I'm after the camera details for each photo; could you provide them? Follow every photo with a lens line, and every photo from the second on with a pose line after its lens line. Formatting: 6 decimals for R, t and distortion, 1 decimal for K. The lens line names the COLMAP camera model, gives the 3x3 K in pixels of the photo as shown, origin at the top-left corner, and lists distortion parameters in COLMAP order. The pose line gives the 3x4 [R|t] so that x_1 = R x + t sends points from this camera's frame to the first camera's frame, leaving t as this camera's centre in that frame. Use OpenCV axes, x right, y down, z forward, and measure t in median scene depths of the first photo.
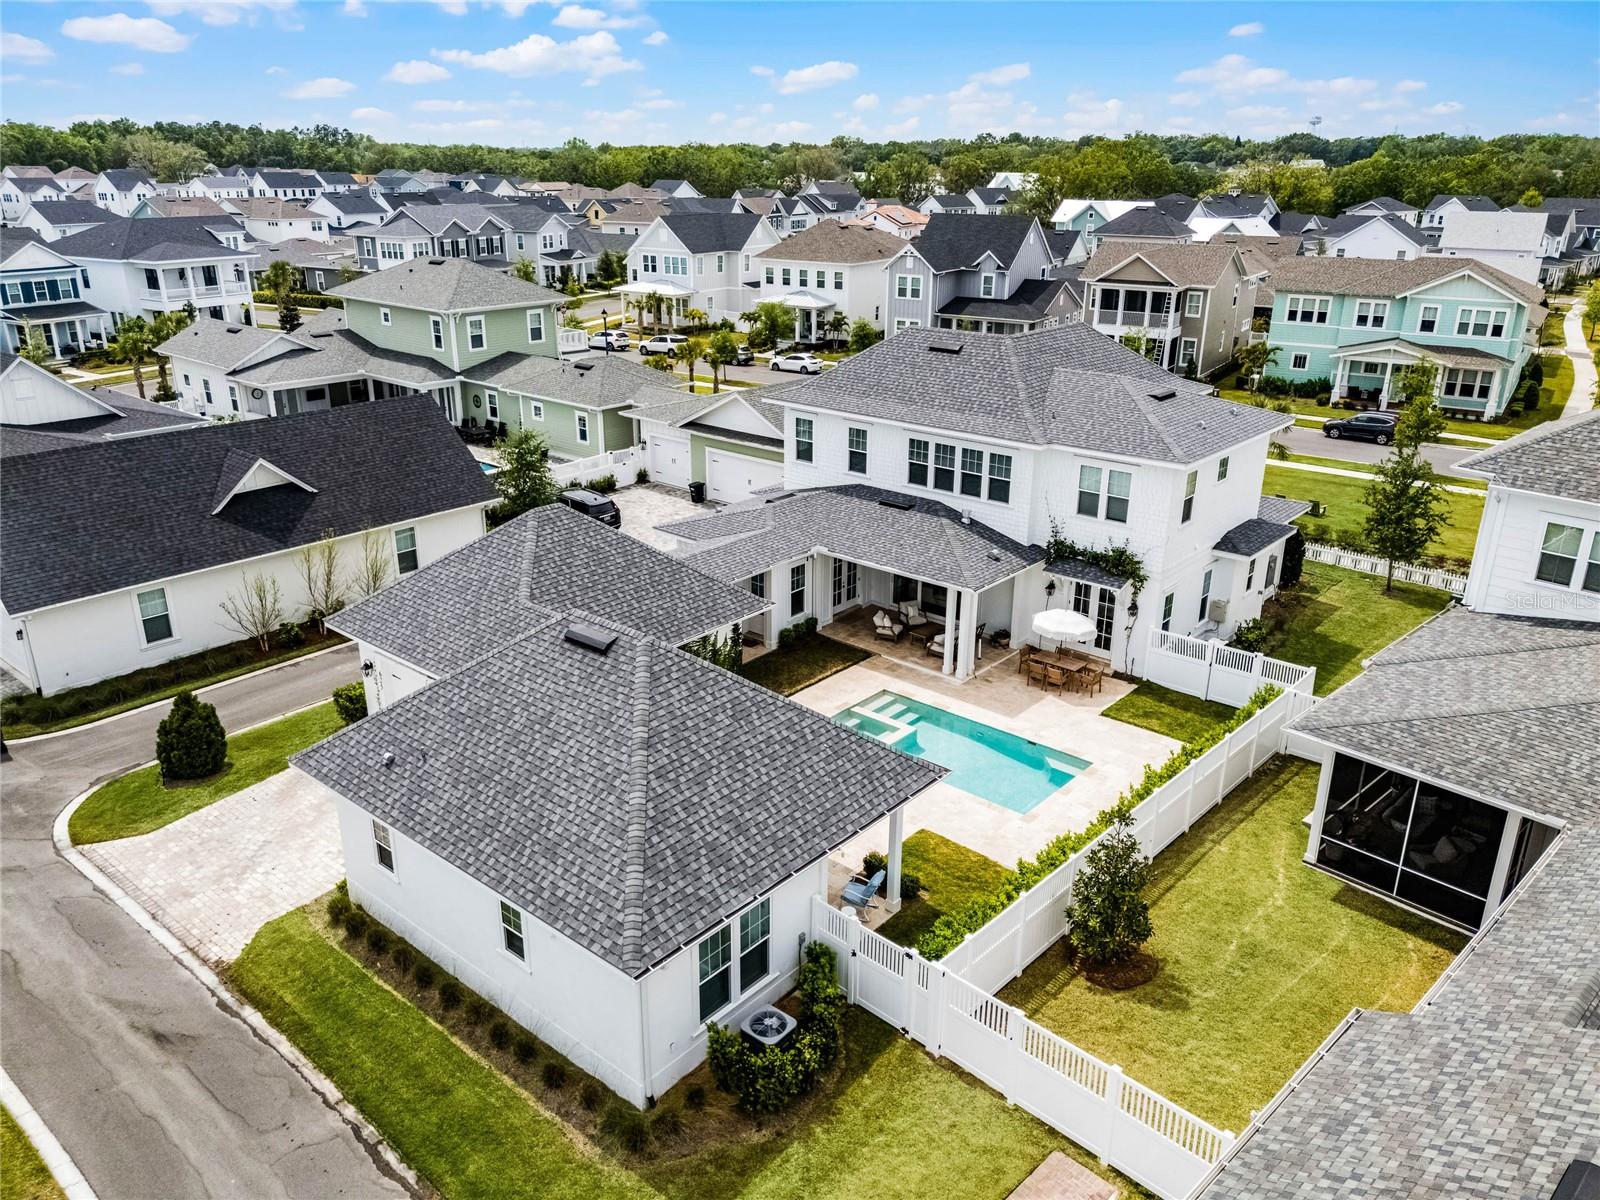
lens RADIAL K [[1179.6, 0, 800.2], [0, 1179.6, 597.1], [0, 0, 1]] dist [0.086681, -0.079892]
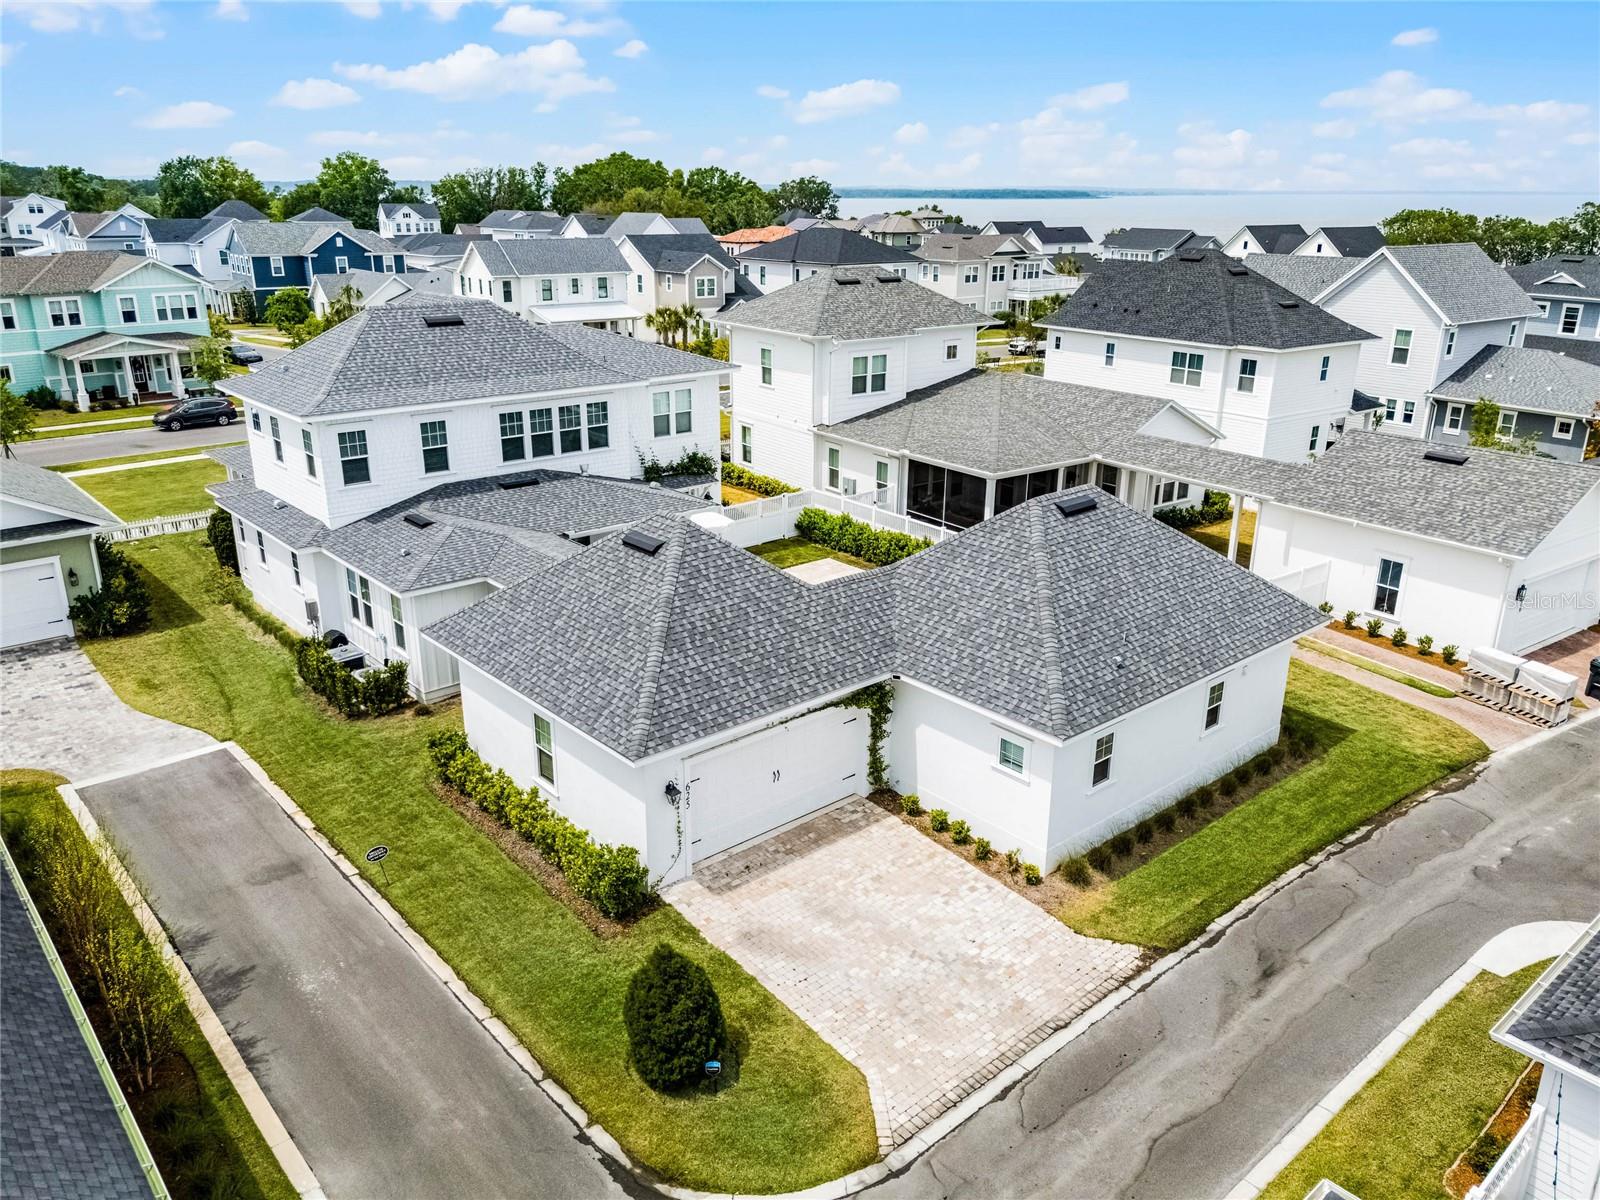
lens RADIAL K [[1166.0, 0, 800.8], [0, 1166.0, 605.1], [0, 0, 1]] dist [0.069612, -0.067572]
pose [[0.142980, -0.332178, 0.932317, -0.788036], [0.337168, 0.901996, 0.269666, -0.167206], [-0.930524, 0.275791, 0.240967, 0.591986]]
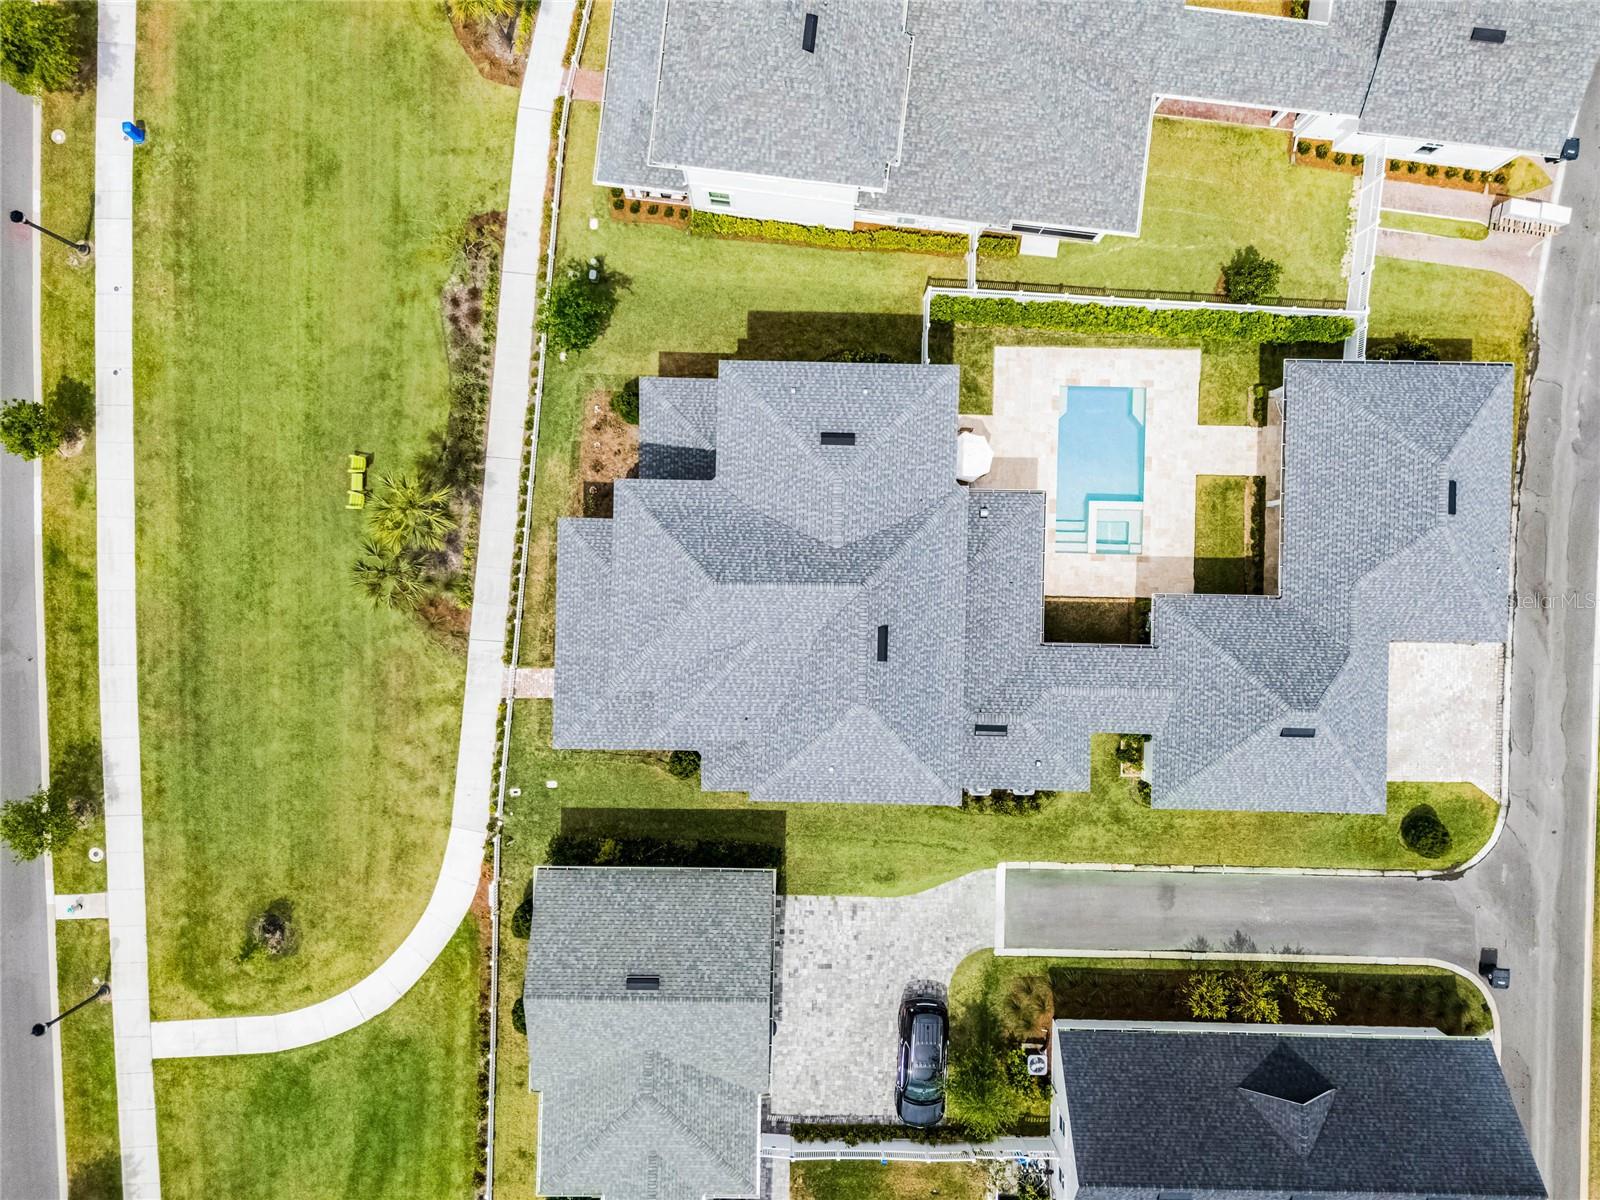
lens RADIAL K [[1166.0, 0, 800.8], [0, 1166.0, 605.1], [0, 0, 1]] dist [0.069612, -0.067572]
pose [[-0.634874, -0.772578, -0.007596, 0.202759], [0.261607, -0.224208, 0.938772, -1.168548], [-0.726978, 0.594015, 0.344456, 0.708903]]
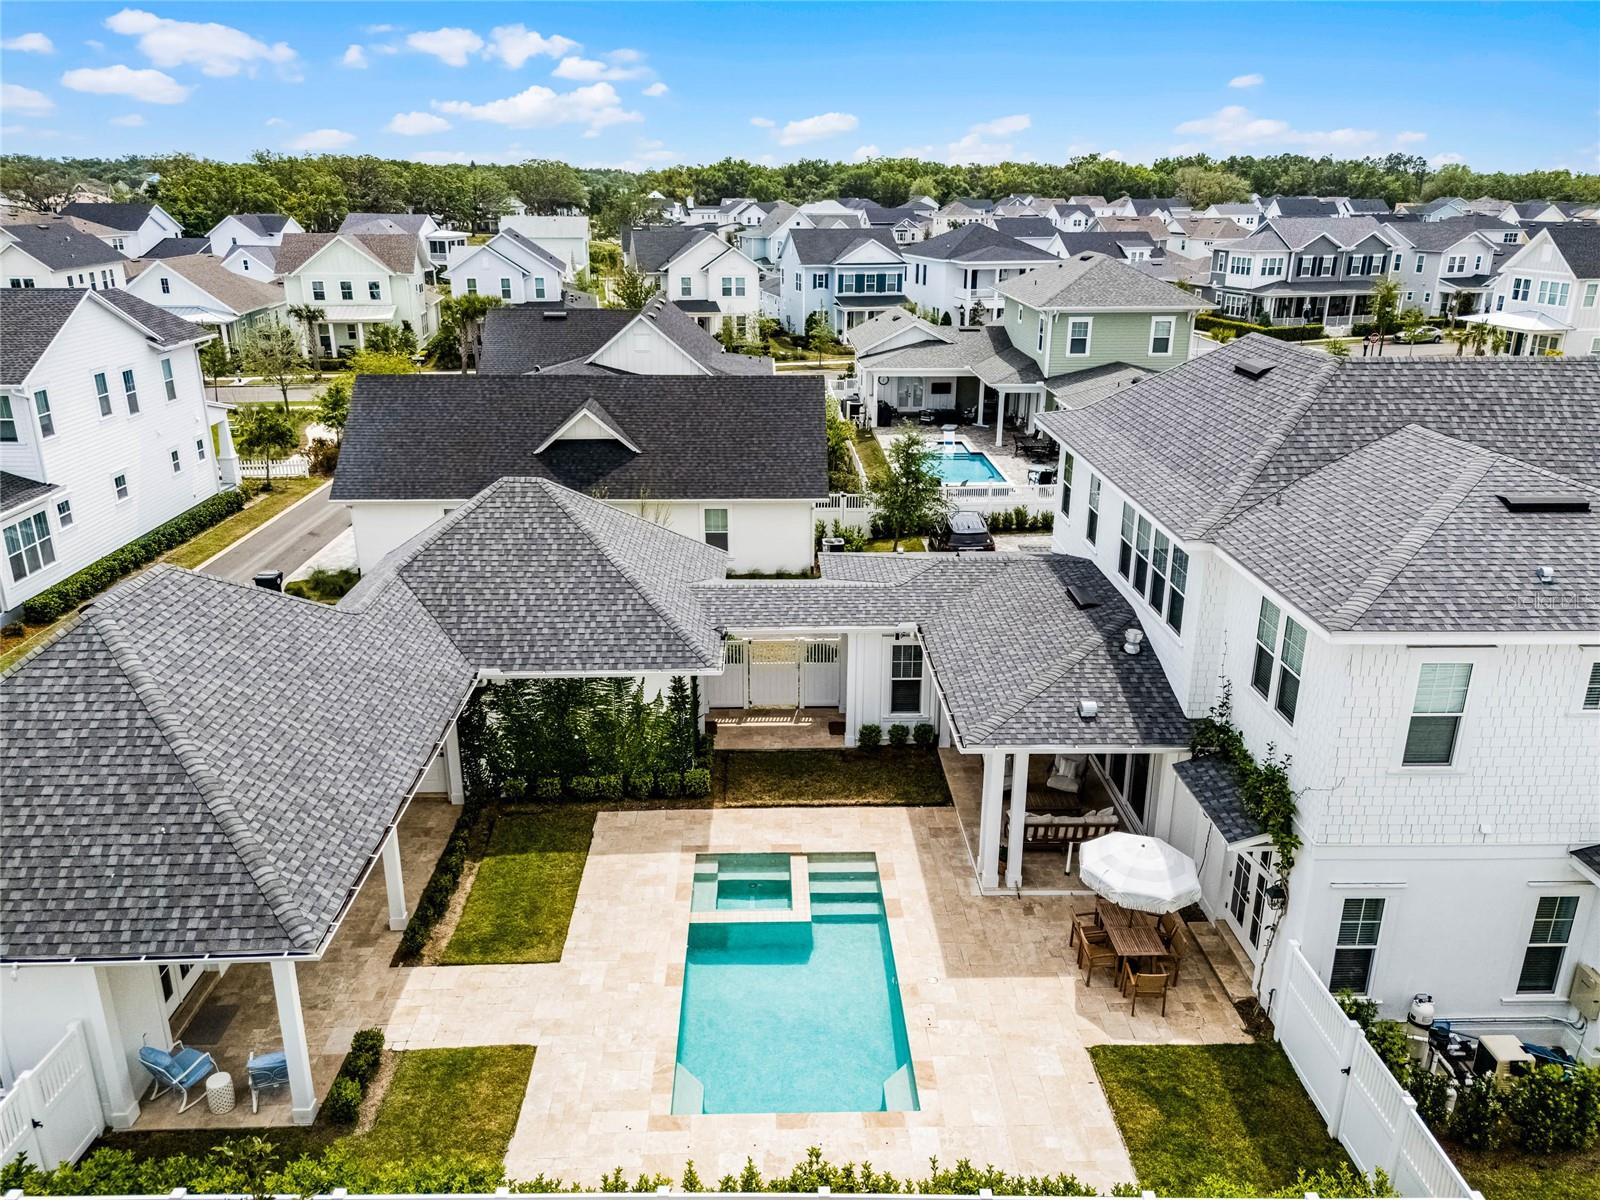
lens RADIAL K [[1179.6, 0, 800.2], [0, 1179.6, 597.1], [0, 0, 1]] dist [0.086681, -0.079892]
pose [[0.676275, 0.239575, -0.696603, 0.425458], [-0.258787, 0.962630, 0.079832, -0.091020], [0.689696, 0.126283, 0.713002, 0.436443]]
